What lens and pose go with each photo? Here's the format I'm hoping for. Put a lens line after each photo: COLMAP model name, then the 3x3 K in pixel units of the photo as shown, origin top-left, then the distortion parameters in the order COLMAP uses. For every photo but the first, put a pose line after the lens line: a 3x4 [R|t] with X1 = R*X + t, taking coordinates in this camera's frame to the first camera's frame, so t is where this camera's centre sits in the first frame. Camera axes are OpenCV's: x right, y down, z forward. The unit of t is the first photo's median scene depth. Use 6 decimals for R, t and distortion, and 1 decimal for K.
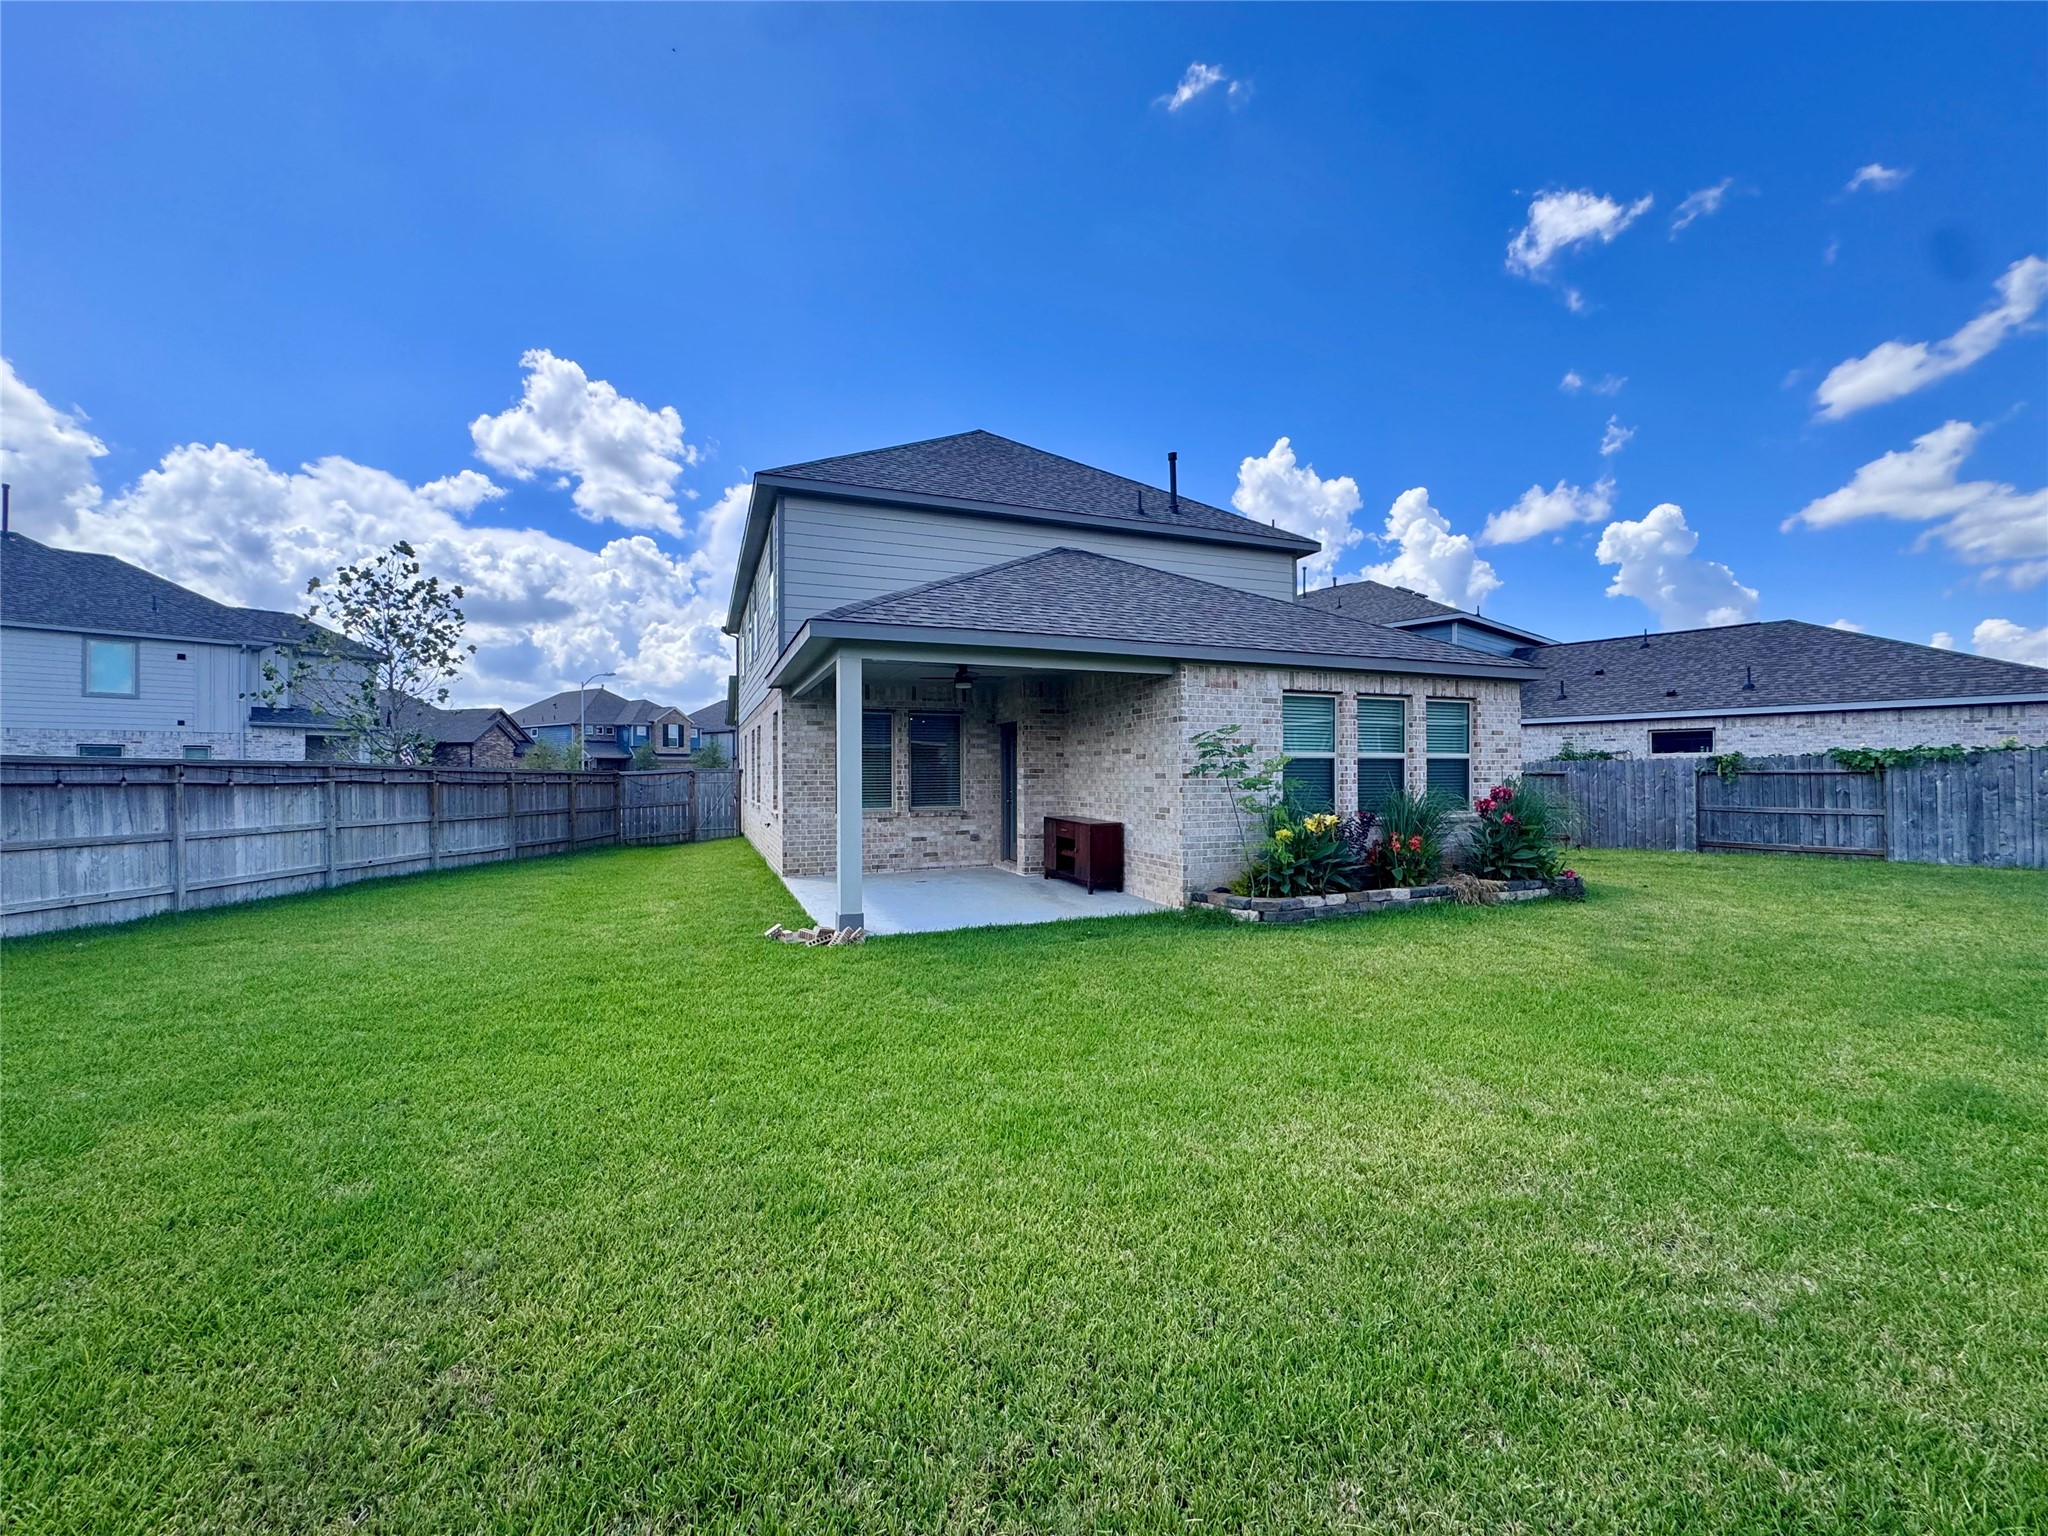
lens RADIAL K [[818.3, 0, 1022.1], [0, 818.3, 766.4], [0, 0, 1]] dist [-0.005313, 0.000820]
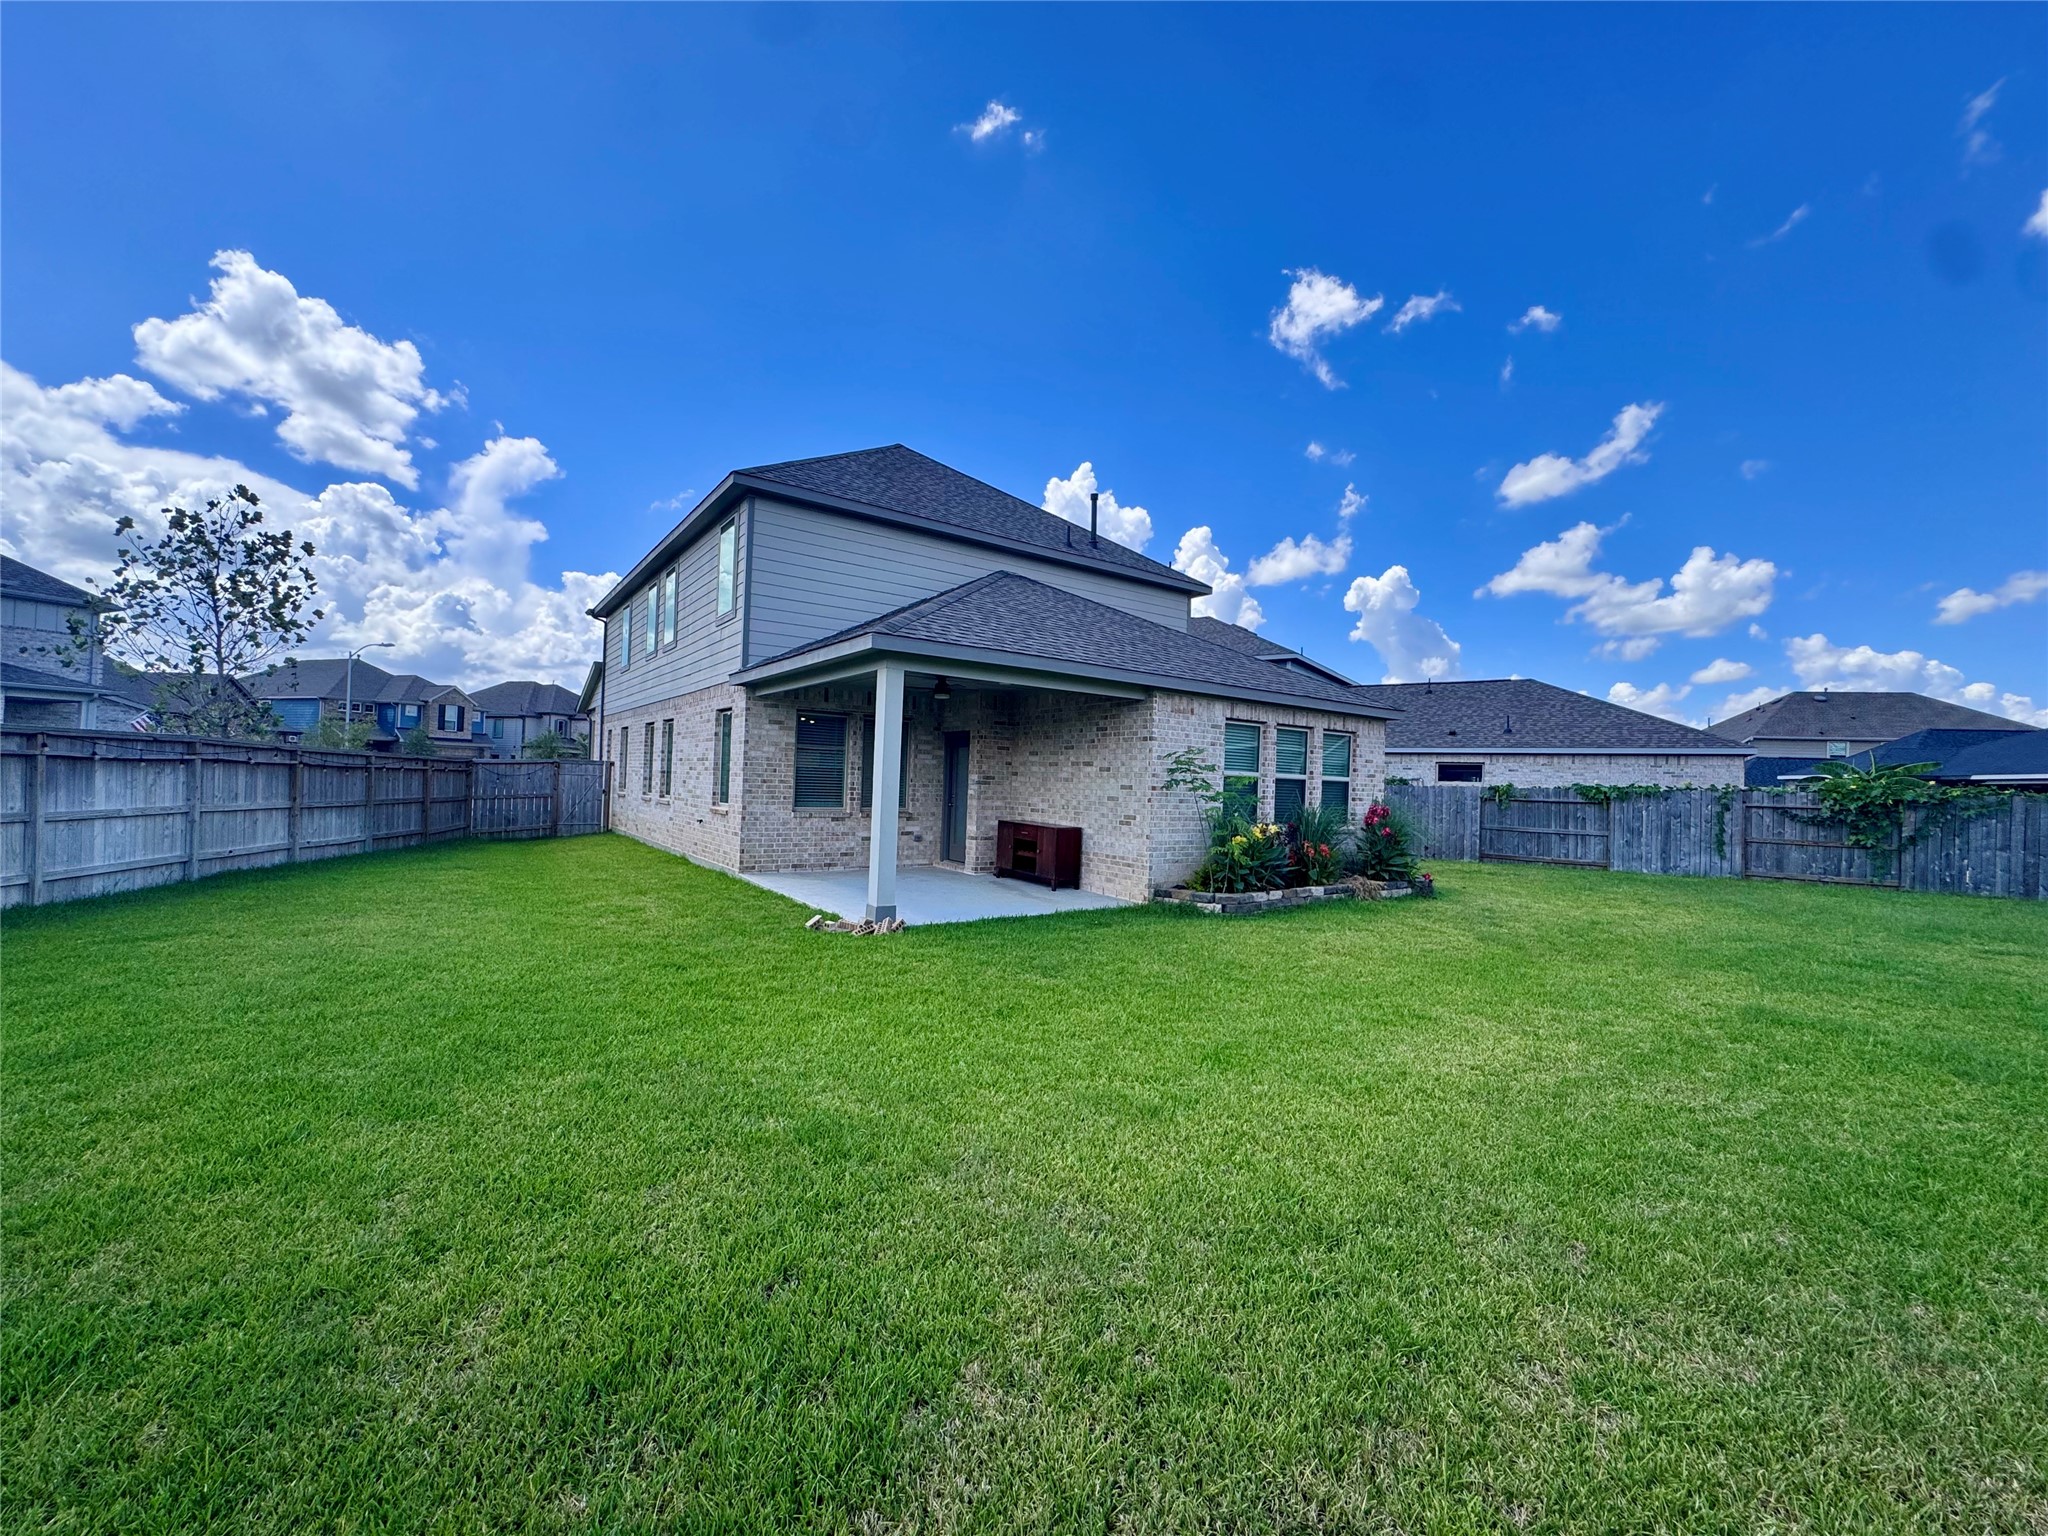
lens RADIAL K [[815.9, 0, 1024.0], [0, 815.9, 768.0], [0, 0, 1]] dist [-0.003869, -0.000078]
pose [[0.970149, 0.041074, 0.239005, -0.199936], [-0.039934, 0.999156, -0.009615, 0.001119], [-0.239198, -0.000216, 0.970971, -0.059205]]
